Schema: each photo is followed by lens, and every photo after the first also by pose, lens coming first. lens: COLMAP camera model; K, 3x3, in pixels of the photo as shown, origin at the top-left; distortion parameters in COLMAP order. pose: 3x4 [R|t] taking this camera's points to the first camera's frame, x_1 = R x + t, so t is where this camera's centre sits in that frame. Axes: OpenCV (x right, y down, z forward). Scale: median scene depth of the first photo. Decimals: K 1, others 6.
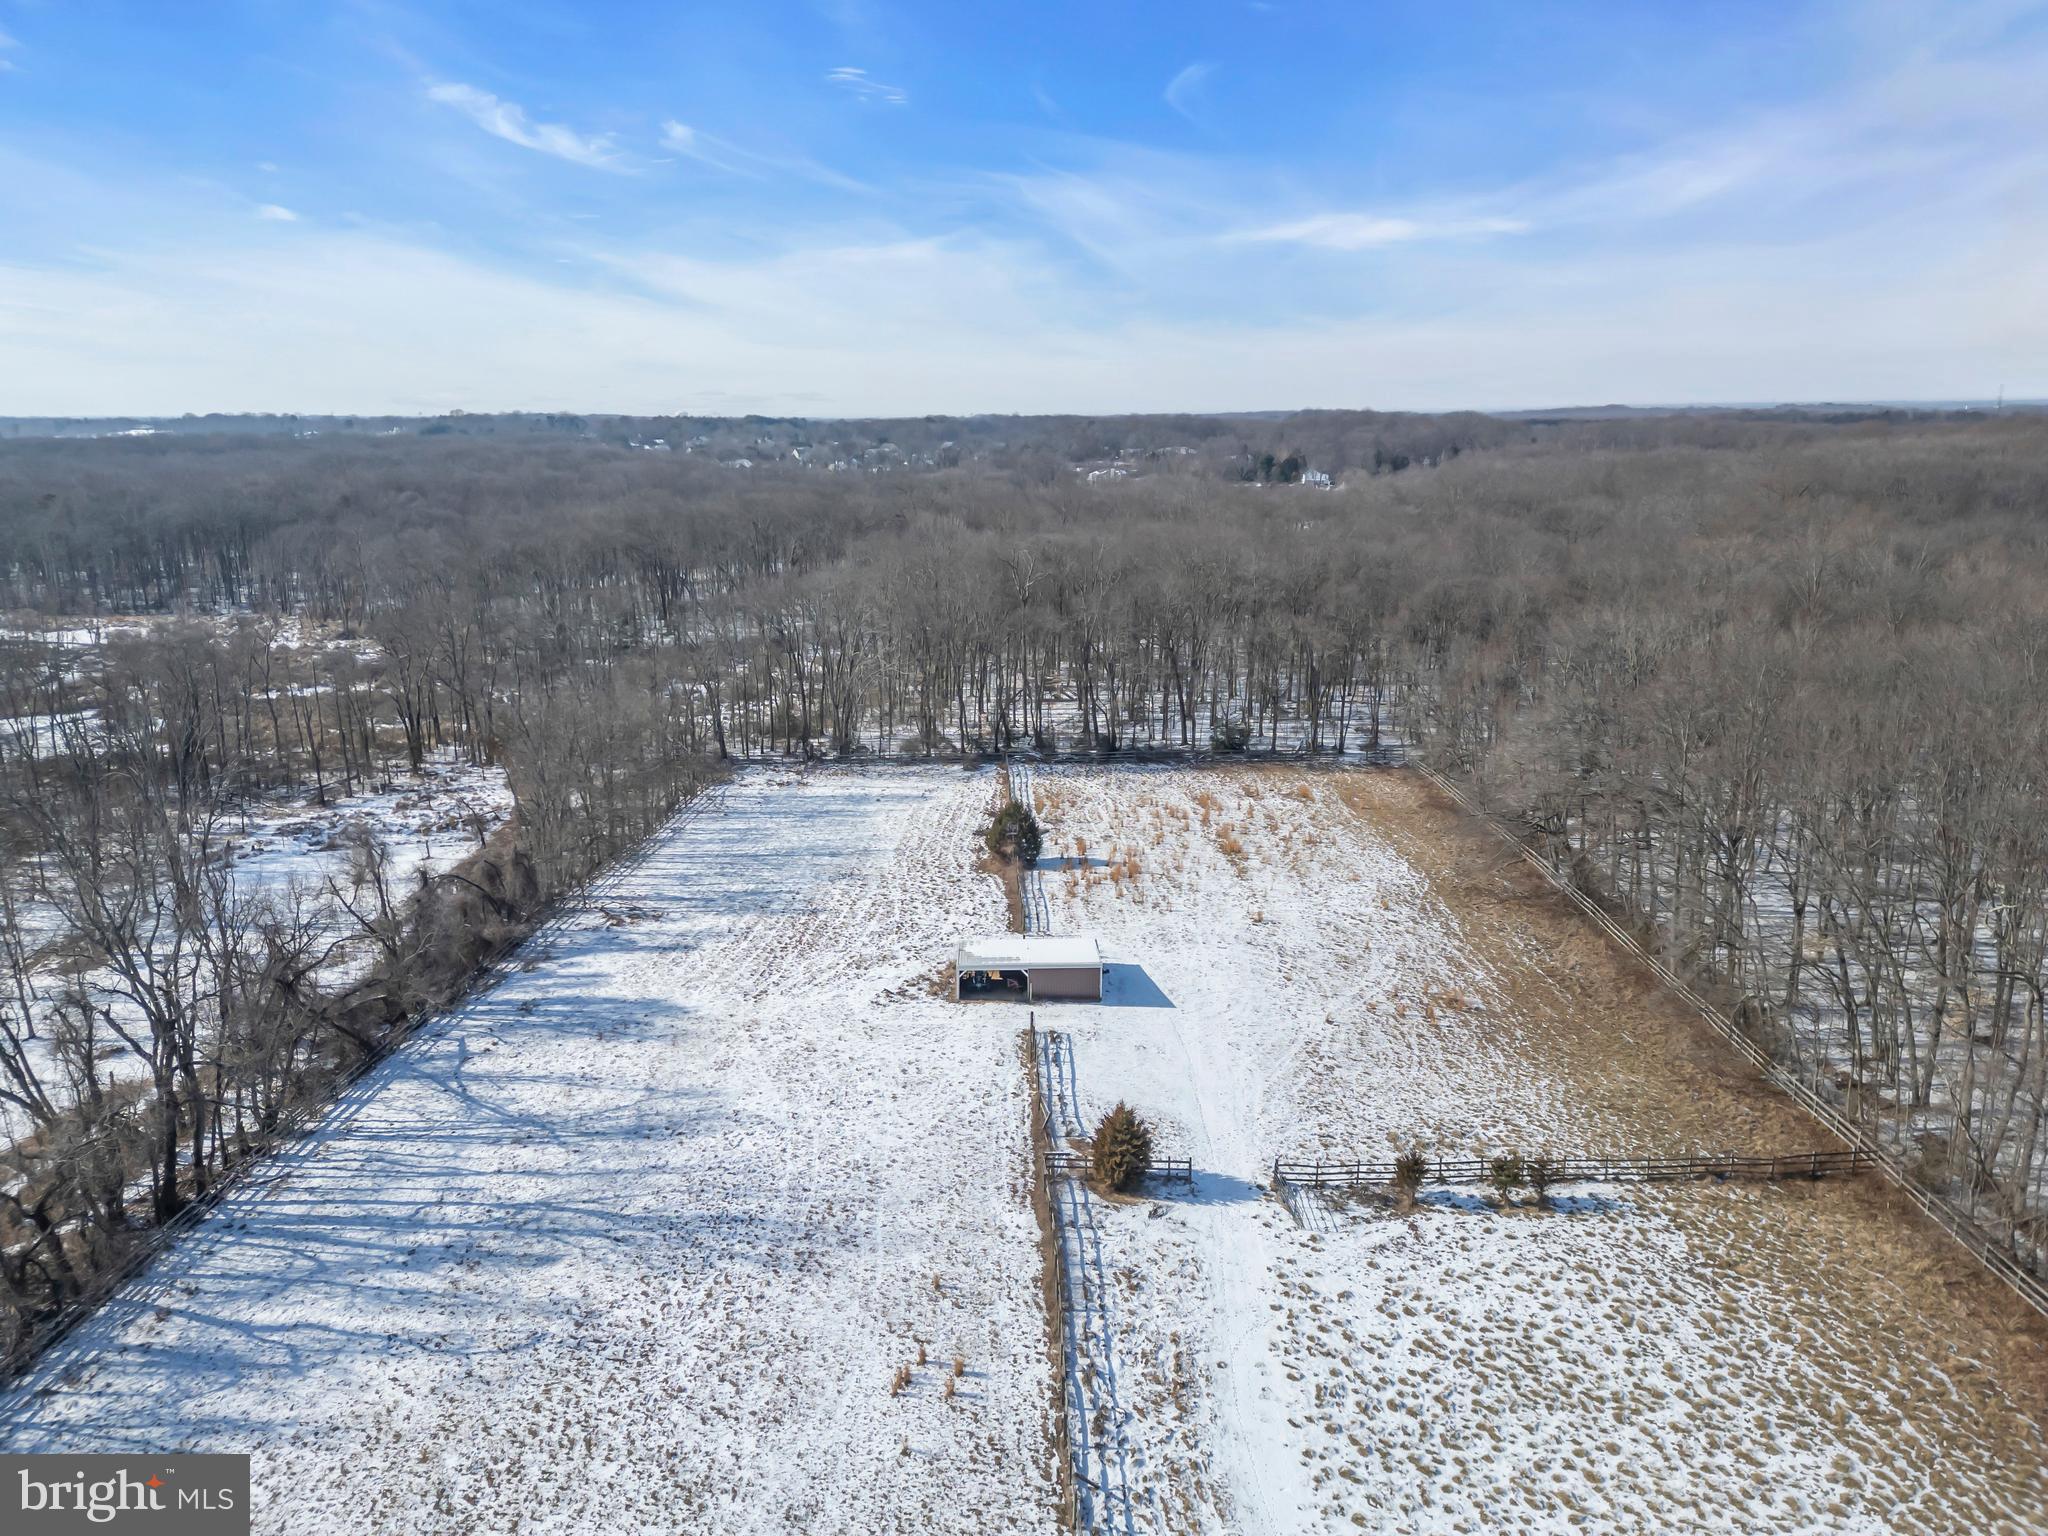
lens RADIAL K [[1402.9, 0, 1024.0], [0, 1402.9, 768.0], [0, 0, 1]] dist [0.139773, -0.177884]
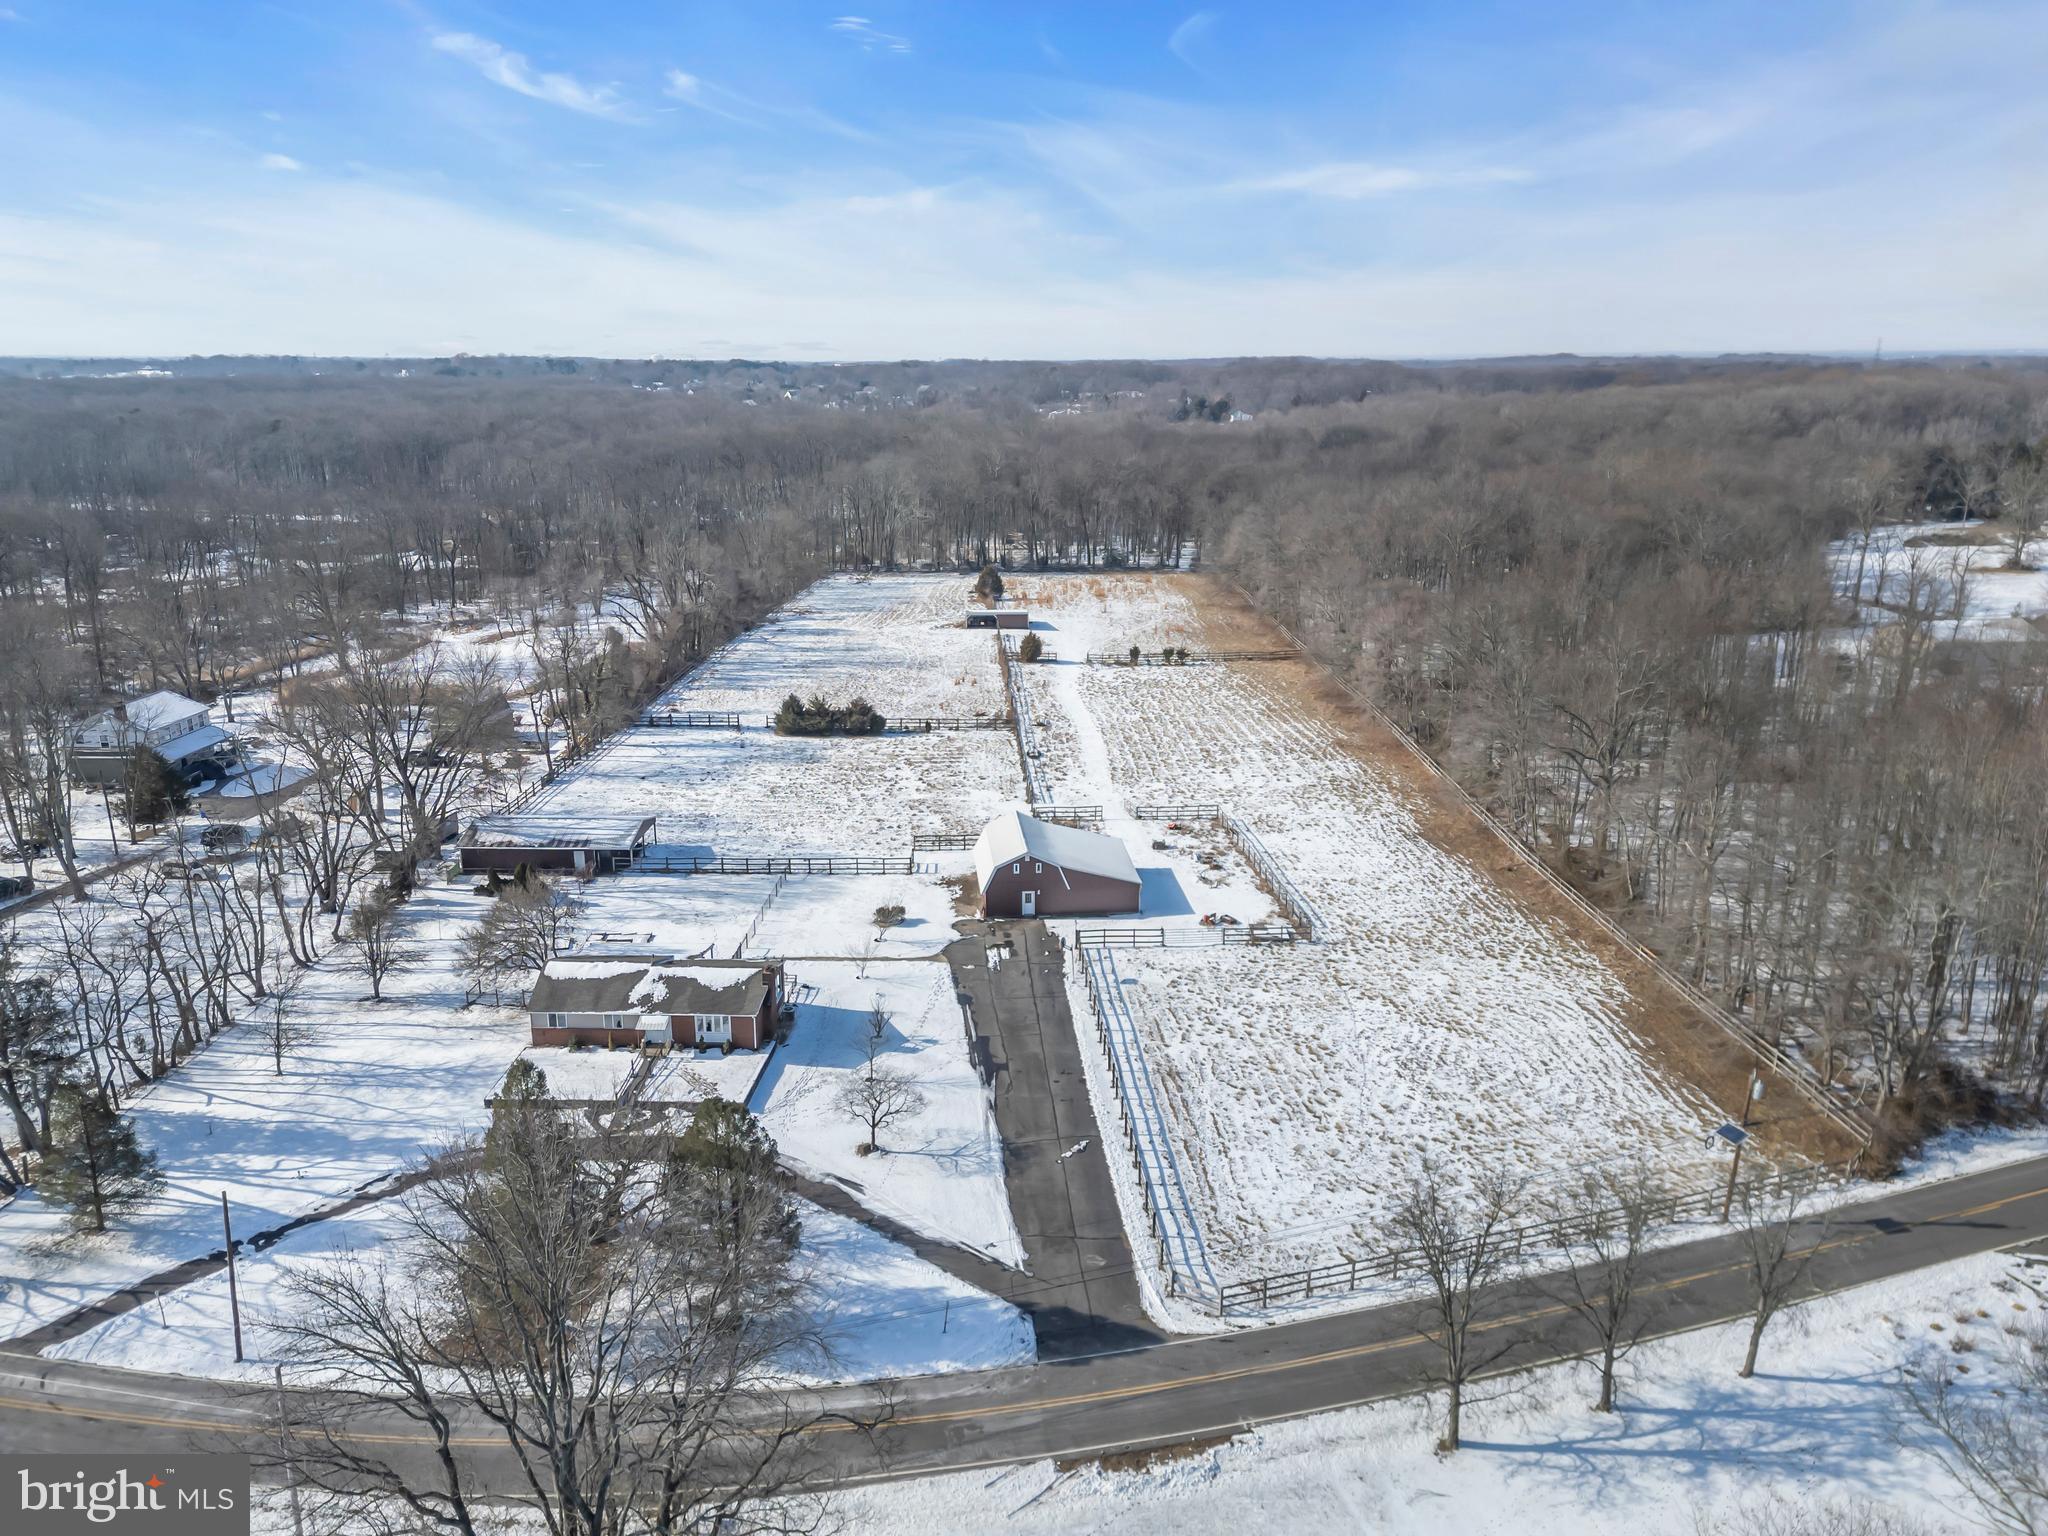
lens RADIAL K [[1412.3, 0, 1025.5], [0, 1412.3, 762.2], [0, 0, 1]] dist [0.096695, -0.102081]
pose [[0.999739, -0.001177, 0.022804, -0.001256], [0.000447, 0.999488, 0.031982, 0.115796], [-0.022830, -0.031964, 0.999228, -0.497433]]
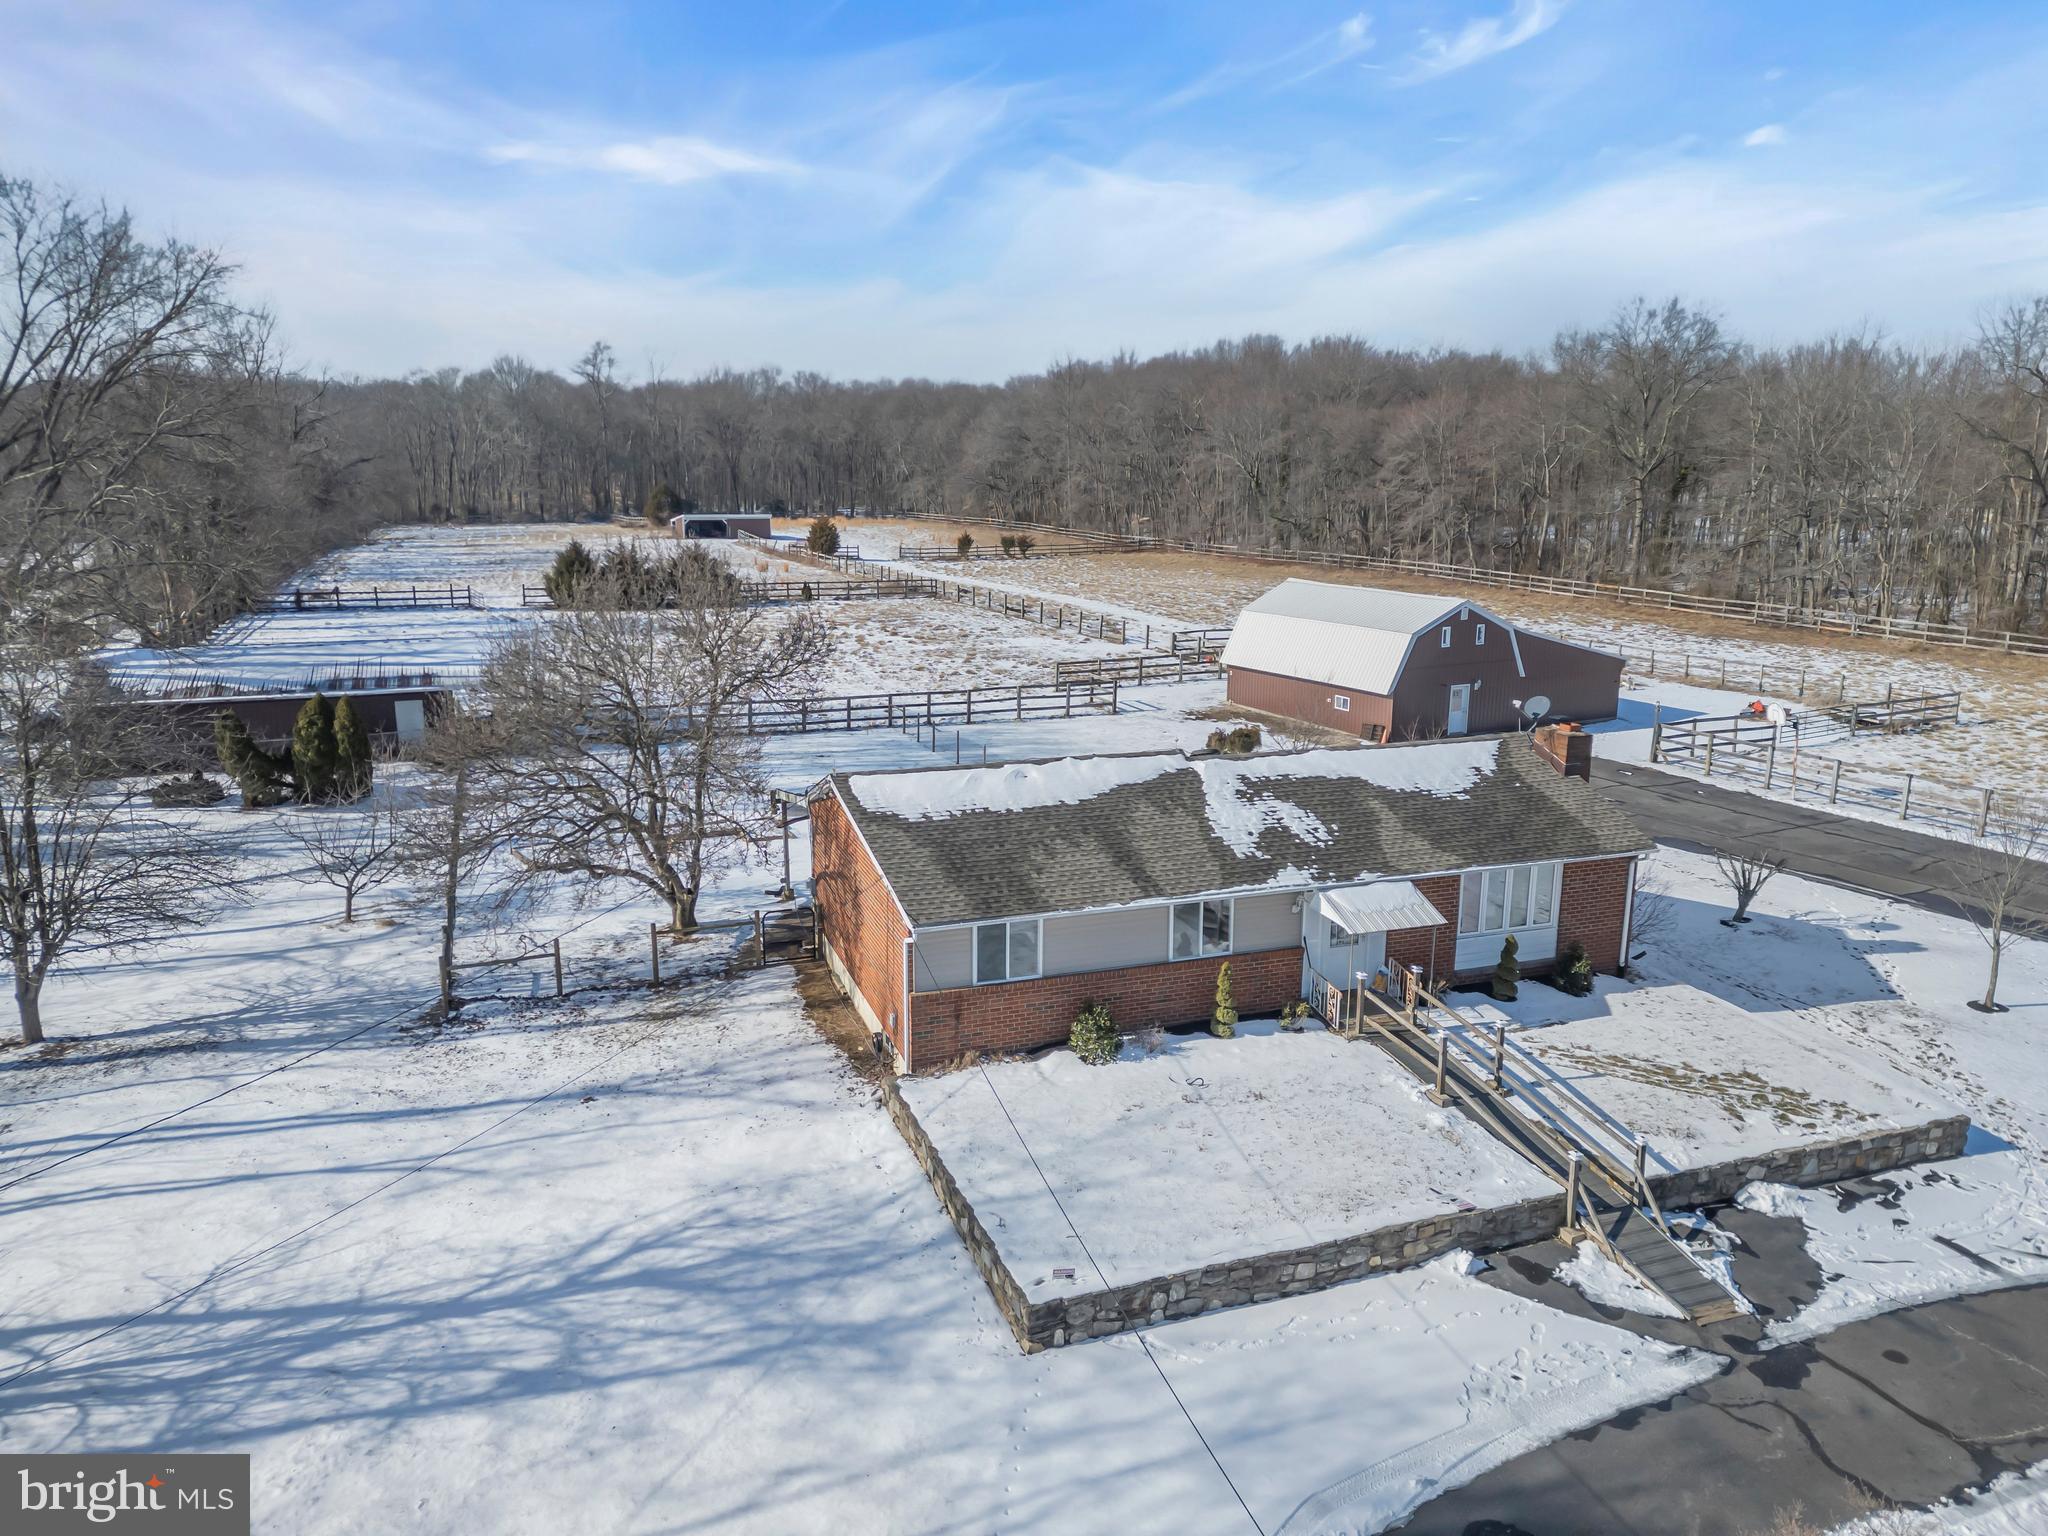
lens RADIAL K [[1412.3, 0, 1025.5], [0, 1412.3, 762.2], [0, 0, 1]] dist [0.096695, -0.102081]
pose [[0.915134, -0.077332, 0.395663, -0.134009], [0.087296, 0.996156, -0.007212, 0.174969], [-0.393585, 0.041140, 0.918367, -0.246918]]
